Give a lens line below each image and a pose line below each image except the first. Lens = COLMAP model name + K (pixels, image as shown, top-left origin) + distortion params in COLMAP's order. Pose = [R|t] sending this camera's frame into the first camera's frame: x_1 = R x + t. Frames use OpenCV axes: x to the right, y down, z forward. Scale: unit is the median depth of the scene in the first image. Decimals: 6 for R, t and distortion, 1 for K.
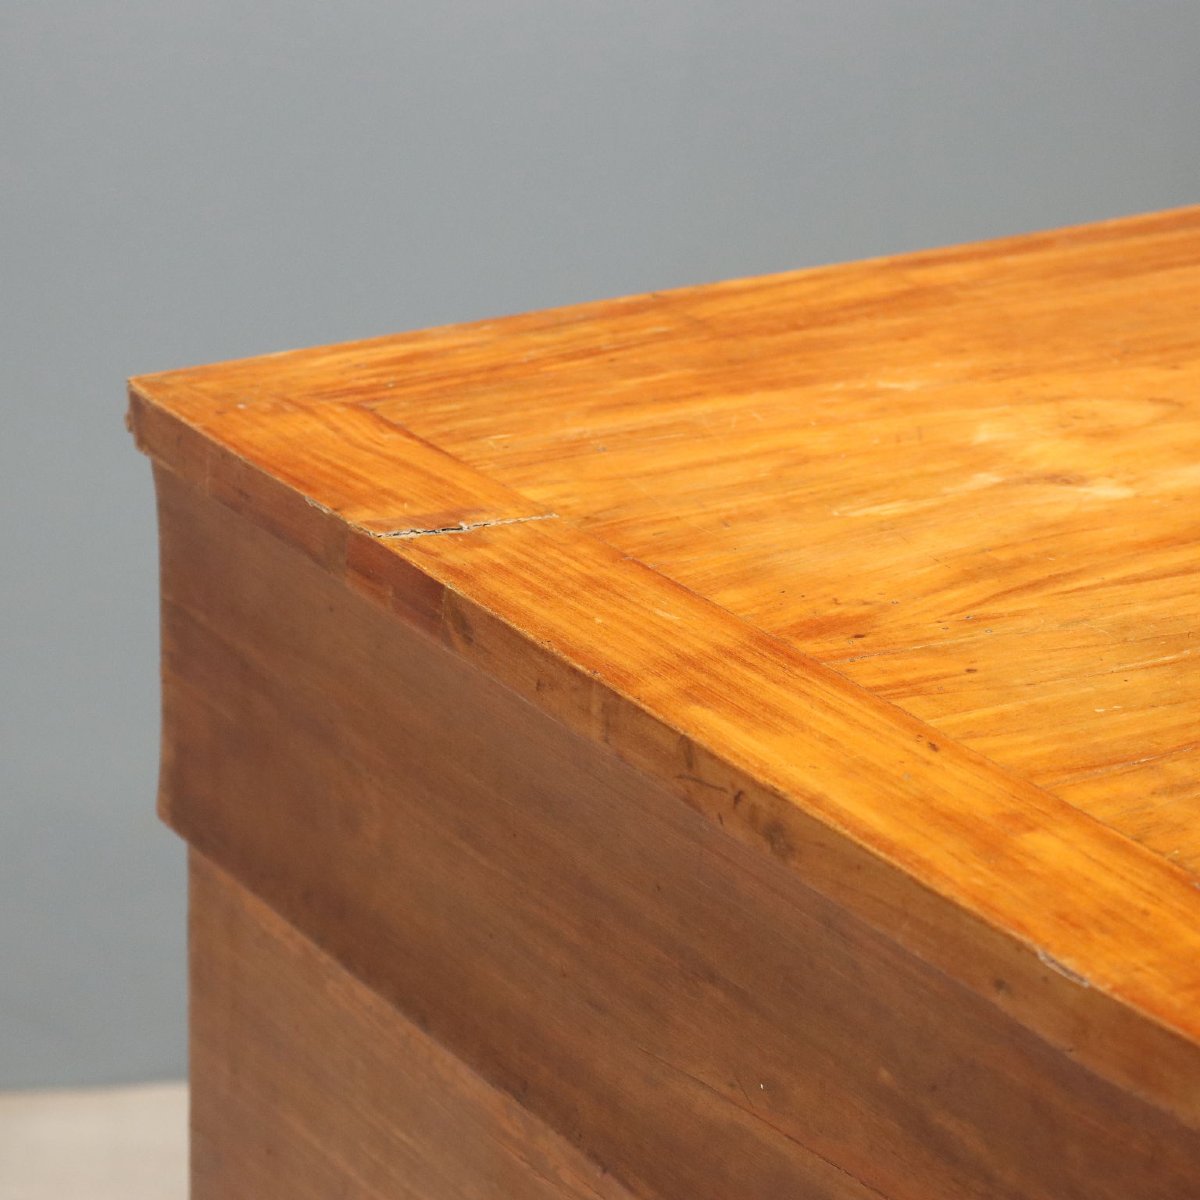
lens RADIAL K [[4056.0, 0, 600.0], [0, 4056.0, 600.0], [0, 0, 1]] dist [-0.137015, 2.114922]
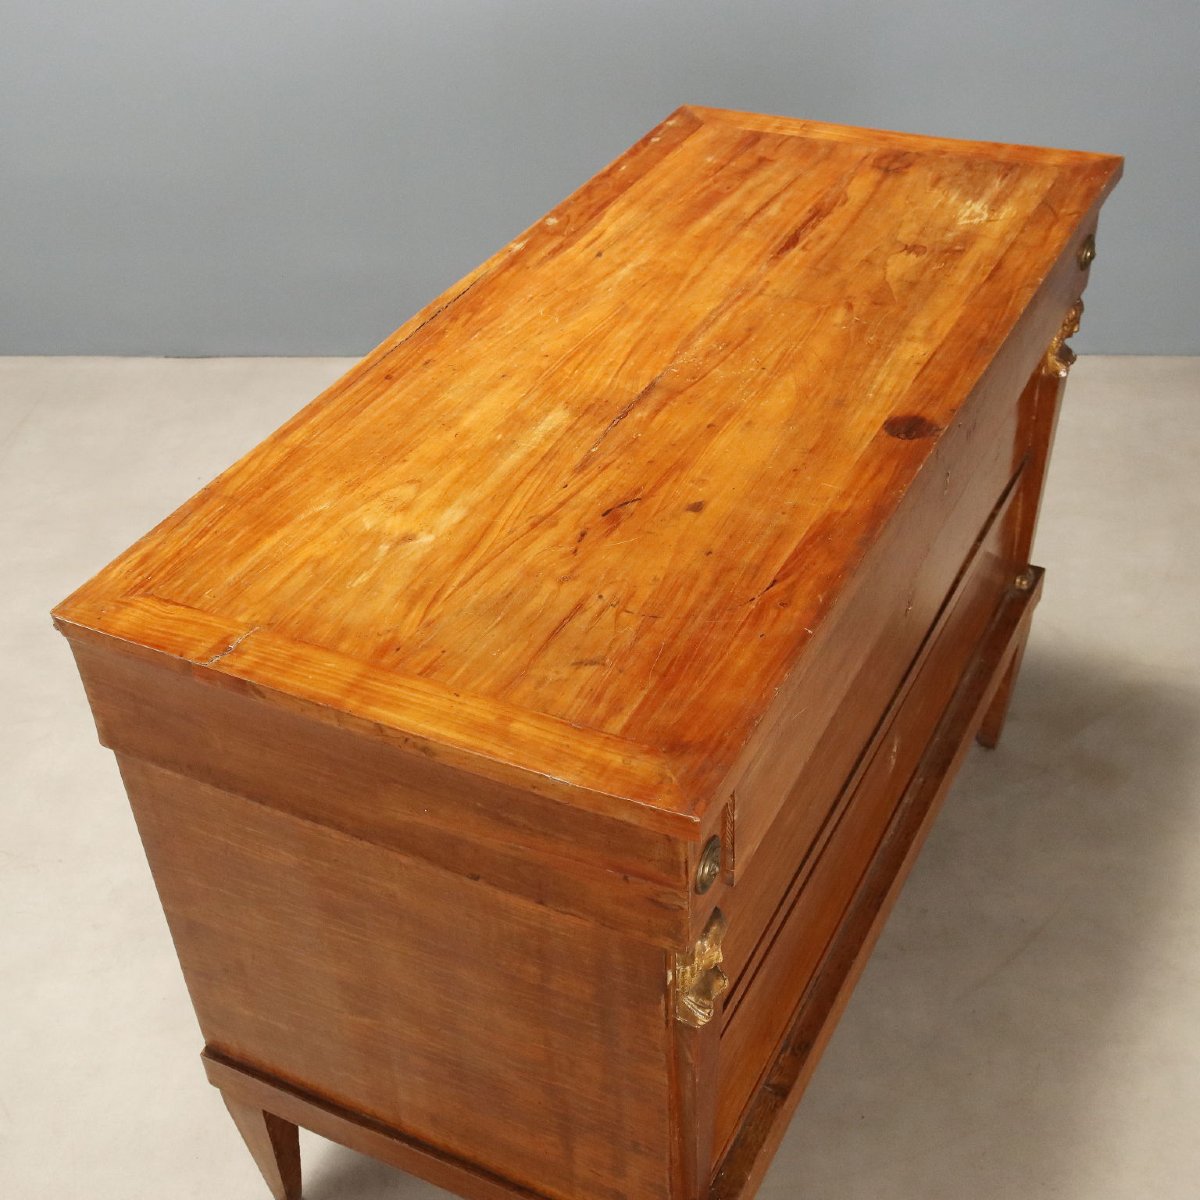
lens RADIAL K [[1574.8, 0, 600.0], [0, 1574.8, 600.0], [0, 0, 1]] dist [-0.002160, 0.004278]
pose [[0.864947, -0.359391, 0.350292, -0.175543], [0.256024, 0.916312, 0.307934, -0.304139], [-0.431645, -0.176664, 0.884575, -0.035333]]
